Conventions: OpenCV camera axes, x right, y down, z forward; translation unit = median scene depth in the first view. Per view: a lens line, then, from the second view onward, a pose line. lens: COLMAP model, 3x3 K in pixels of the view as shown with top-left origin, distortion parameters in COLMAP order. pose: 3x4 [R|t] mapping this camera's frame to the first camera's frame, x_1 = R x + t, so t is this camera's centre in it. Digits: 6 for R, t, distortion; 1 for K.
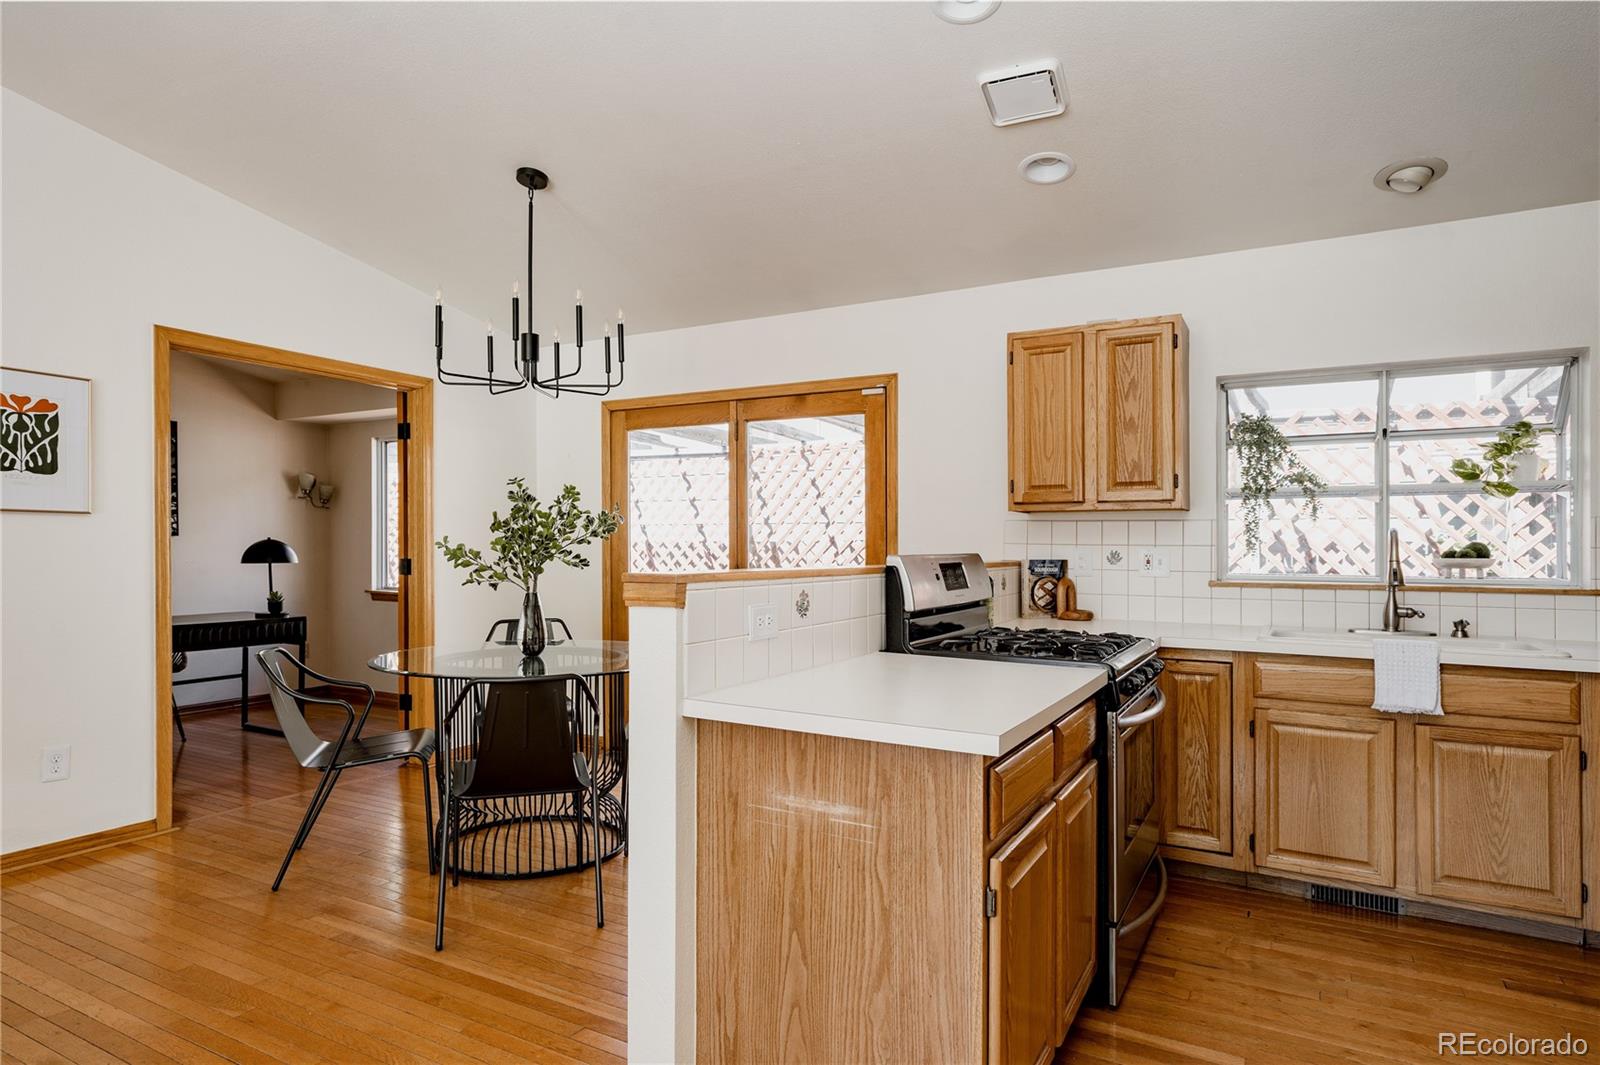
lens RADIAL K [[896.2, 0, 792.1], [0, 896.2, 561.3], [0, 0, 1]] dist [0.002244, 0.002945]
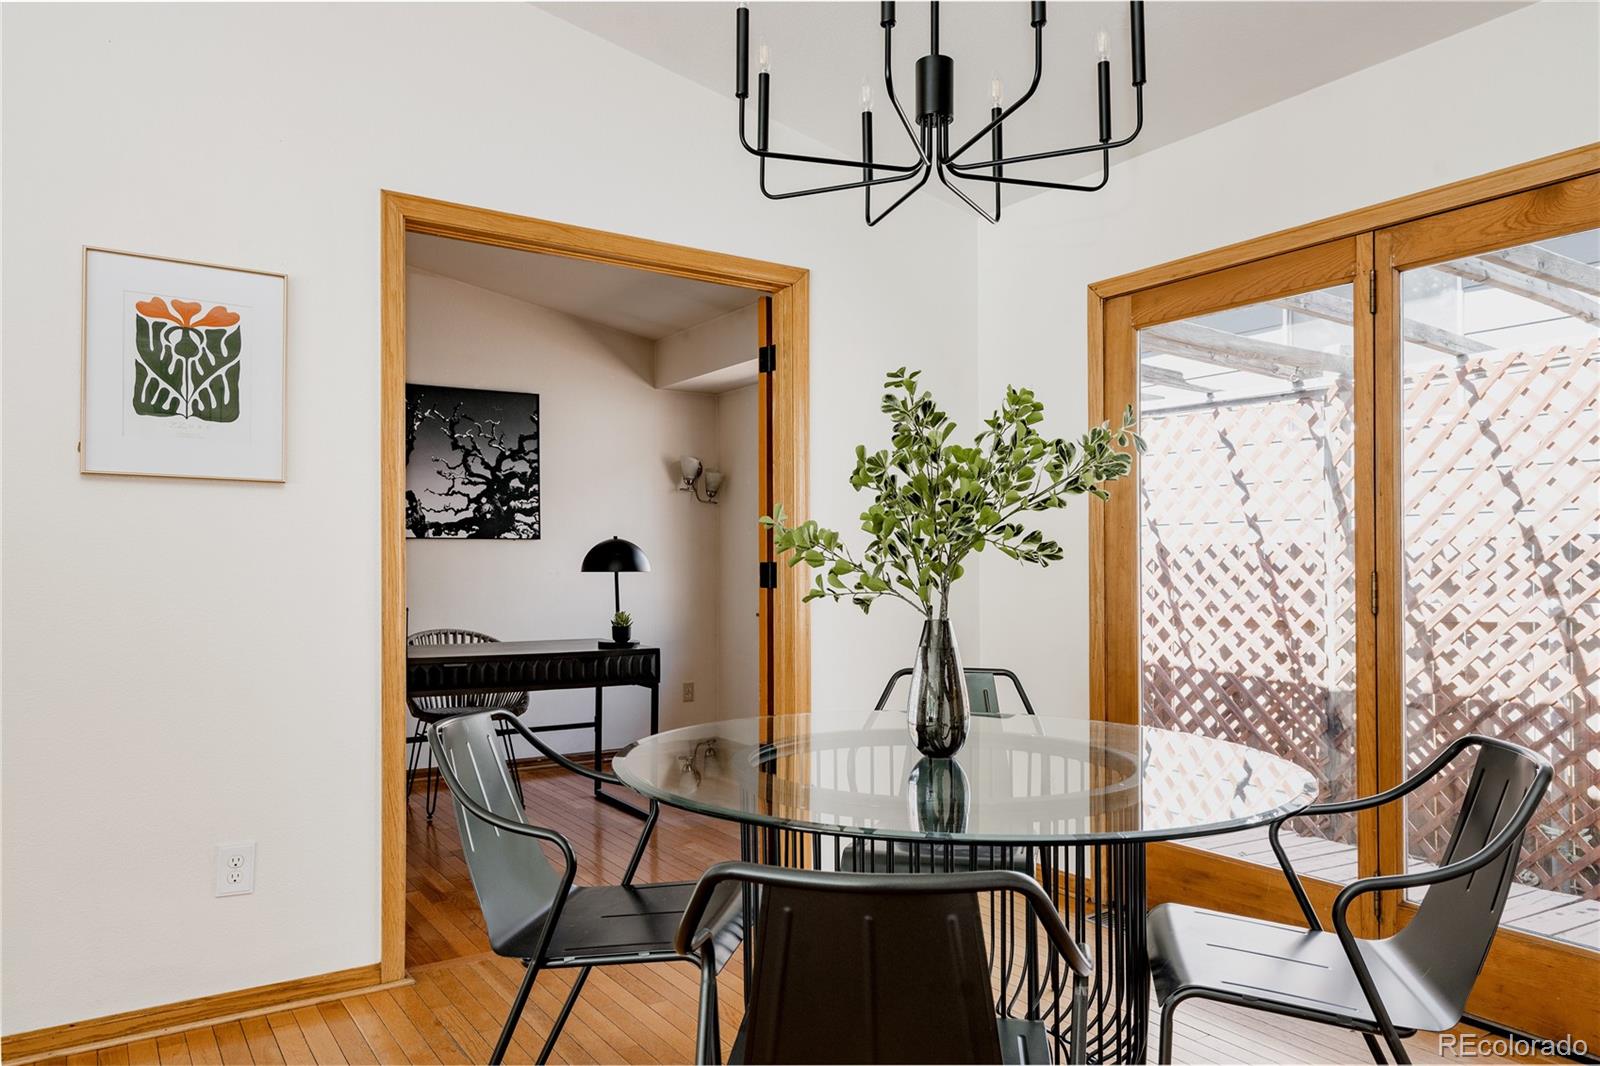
lens RADIAL K [[1061.5, 0, 790.2], [0, 1061.5, 565.3], [0, 0, 1]] dist [0.008029, 0.001017]
pose [[0.887344, -0.003850, -0.461091, -0.105802], [-0.005246, 0.999816, -0.018444, 0.017666], [0.461077, 0.018785, 0.887161, 0.481738]]
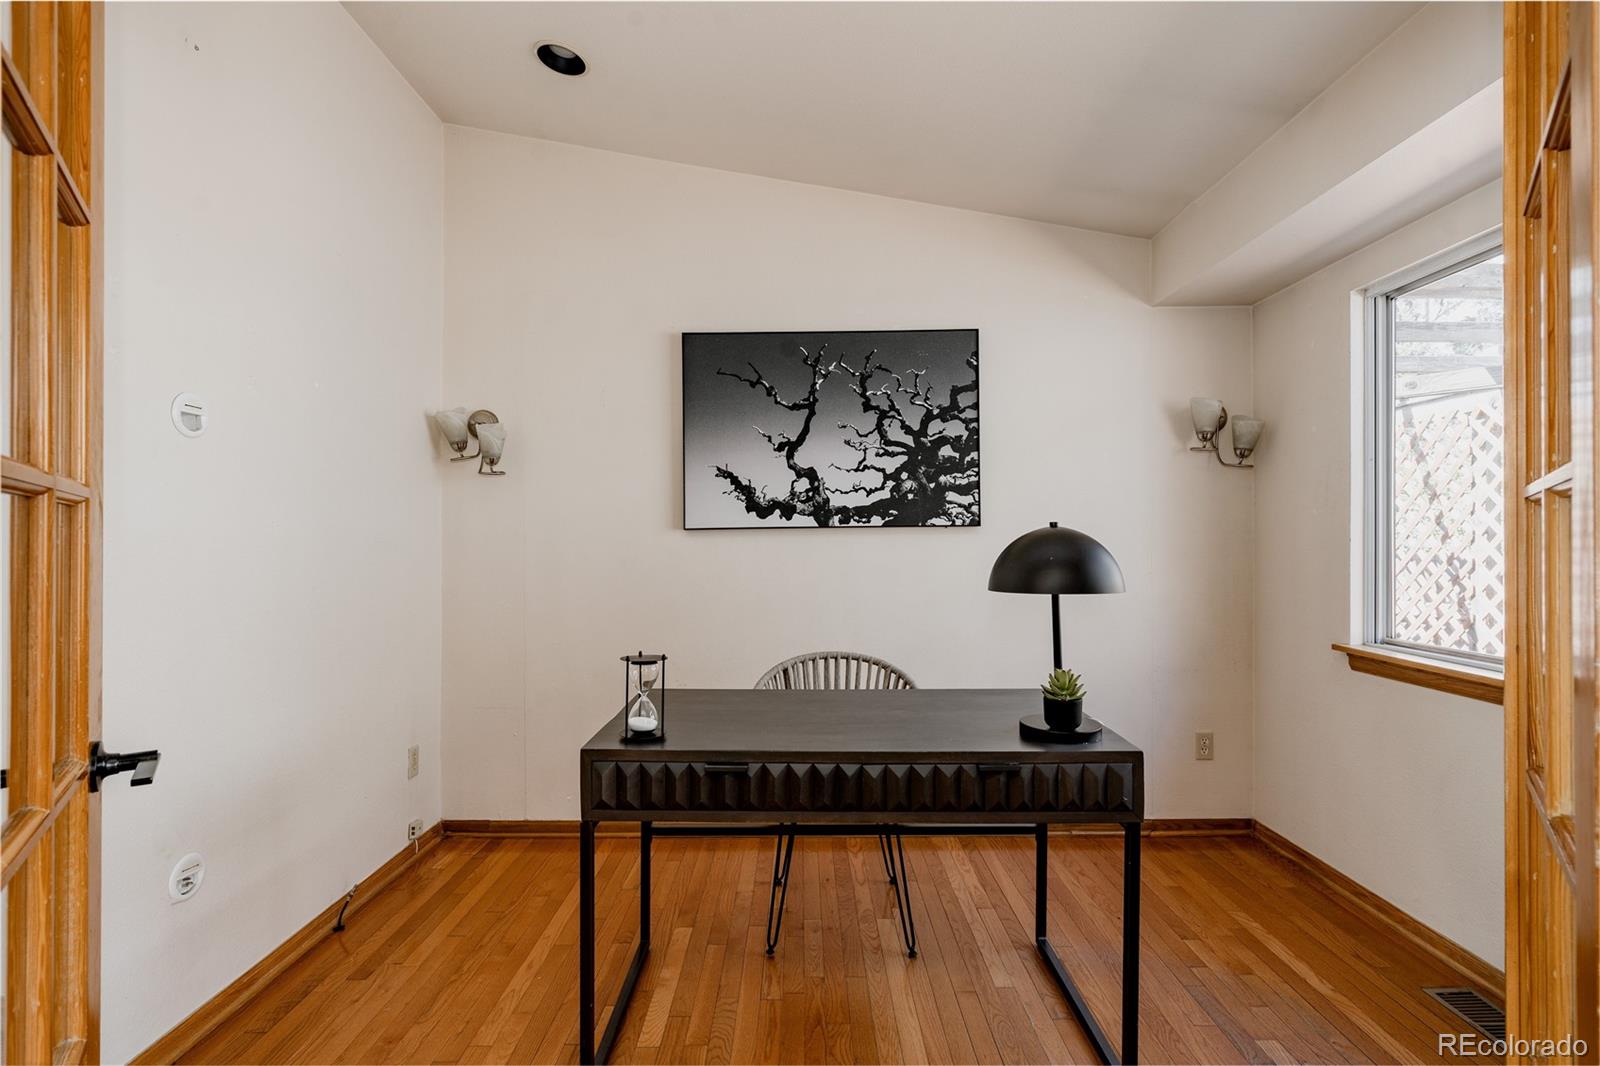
lens RADIAL K [[789.6, 0, 806.0], [0, 789.6, 542.8], [0, 0, 1]] dist [-0.000652, 0.000620]
pose [[0.508395, 0.001203, -0.861123, -0.538886], [-0.009208, 0.999949, -0.004039, -0.026919], [0.861074, 0.009983, 0.508381, 1.141139]]
